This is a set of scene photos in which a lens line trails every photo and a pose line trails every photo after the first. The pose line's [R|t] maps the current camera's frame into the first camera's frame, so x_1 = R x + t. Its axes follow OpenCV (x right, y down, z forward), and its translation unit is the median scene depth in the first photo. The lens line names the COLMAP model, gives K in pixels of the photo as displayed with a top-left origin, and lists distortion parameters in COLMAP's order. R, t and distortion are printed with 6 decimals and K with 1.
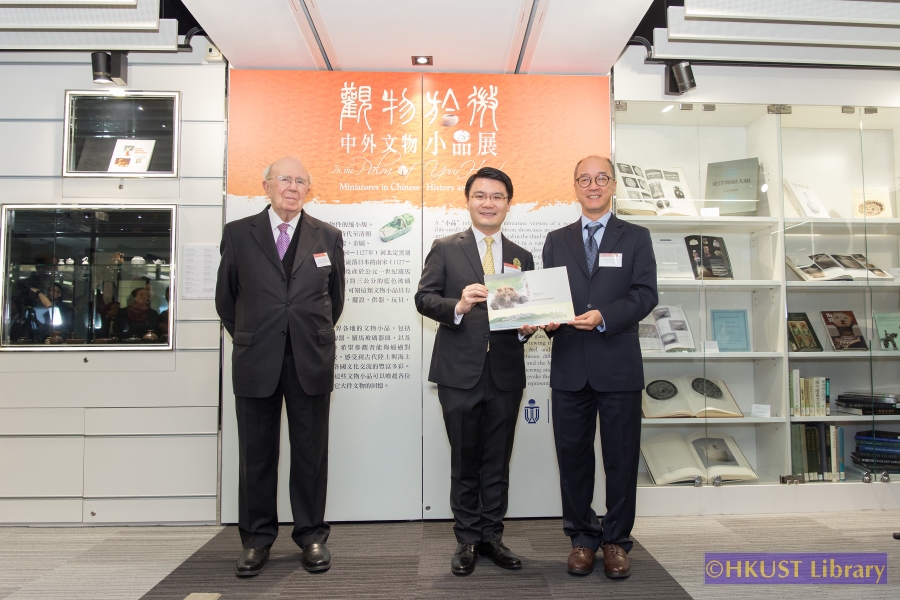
lens RADIAL K [[671.9, 0, 482.4], [0, 671.9, 301.2], [0, 0, 1]] dist [-0.010306, -0.006442]
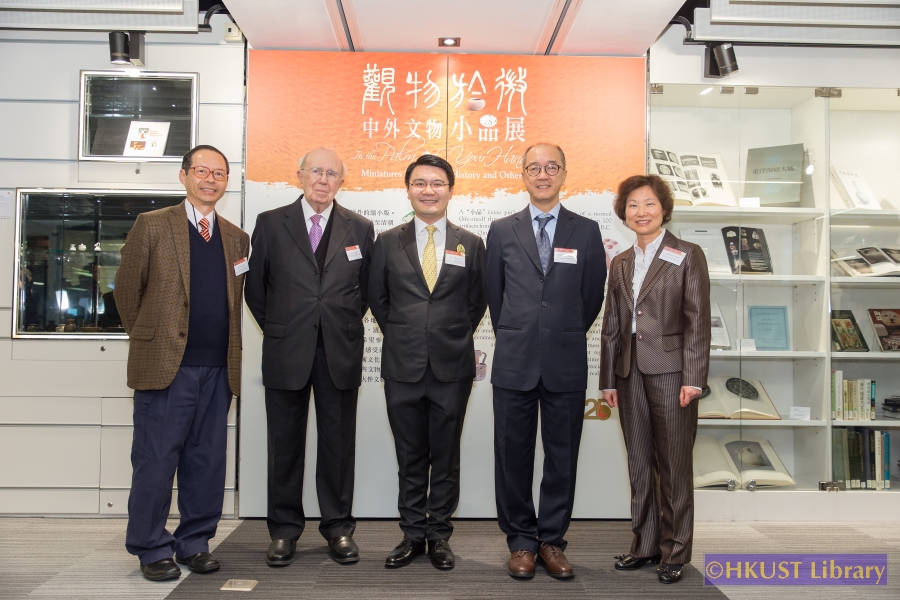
lens RADIAL K [[774.3, 0, 447.6], [0, 774.3, 305.2], [0, 0, 1]] dist [-0.006945, 0.030729]
pose [[0.999311, 0.013864, -0.034437, -0.047371], [-0.013080, 0.999653, 0.022869, -0.008058], [0.034742, -0.022403, 0.999145, -0.109136]]
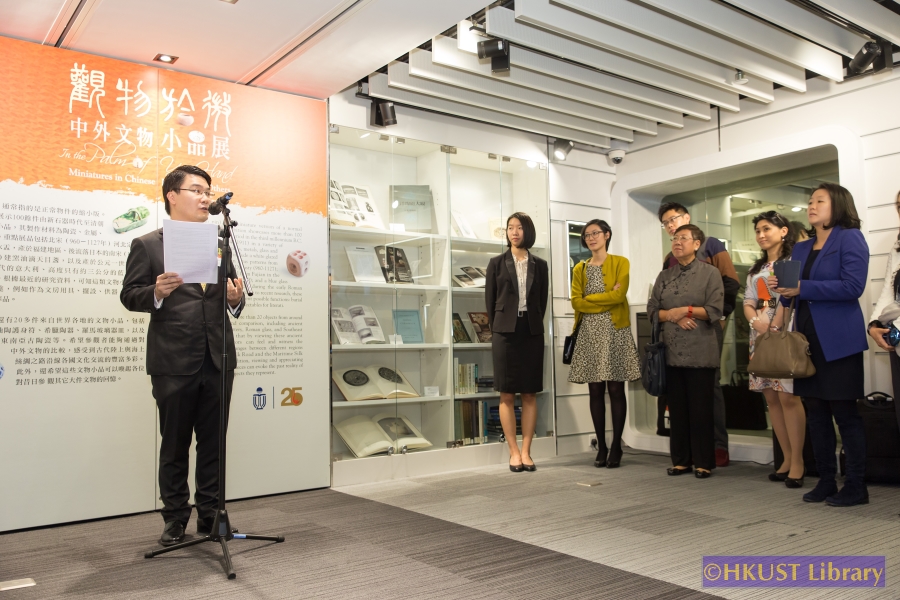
lens RADIAL K [[774.3, 0, 449.4], [0, 774.3, 303.5], [0, 0, 1]] dist [-0.006945, 0.030729]
pose [[0.833876, 0.023202, 0.551464, -0.359692], [-0.019746, 0.999731, -0.012204, 0.018820], [-0.551599, -0.000713, 0.834109, -0.213925]]
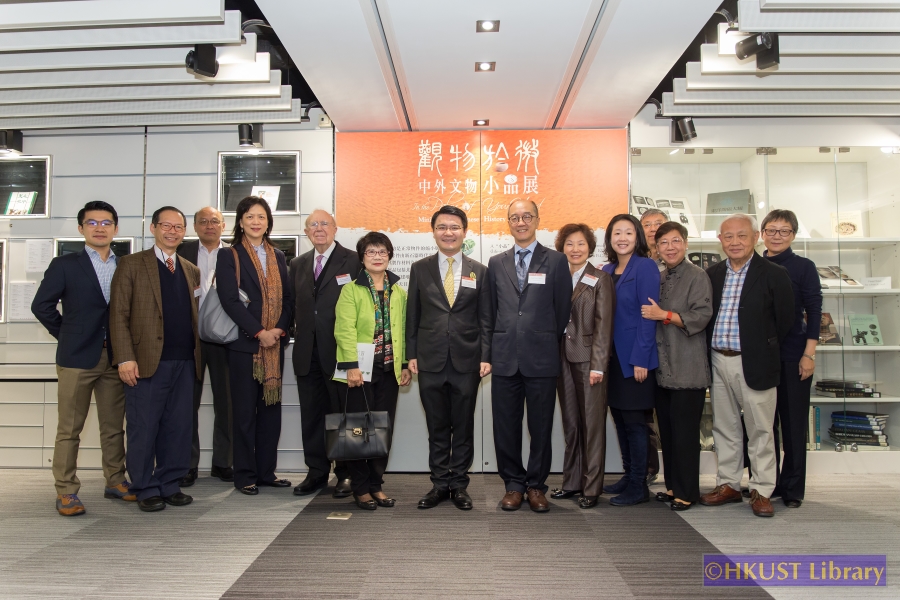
lens RADIAL K [[613.6, 0, 445.8], [0, 613.6, 303.5], [0, 0, 1]] dist [-0.010959, -0.003508]
pose [[0.995654, -0.002086, -0.093108, -0.046137], [0.003033, 0.999945, 0.010022, -0.017445], [0.093082, -0.010261, 0.995606, -0.195708]]
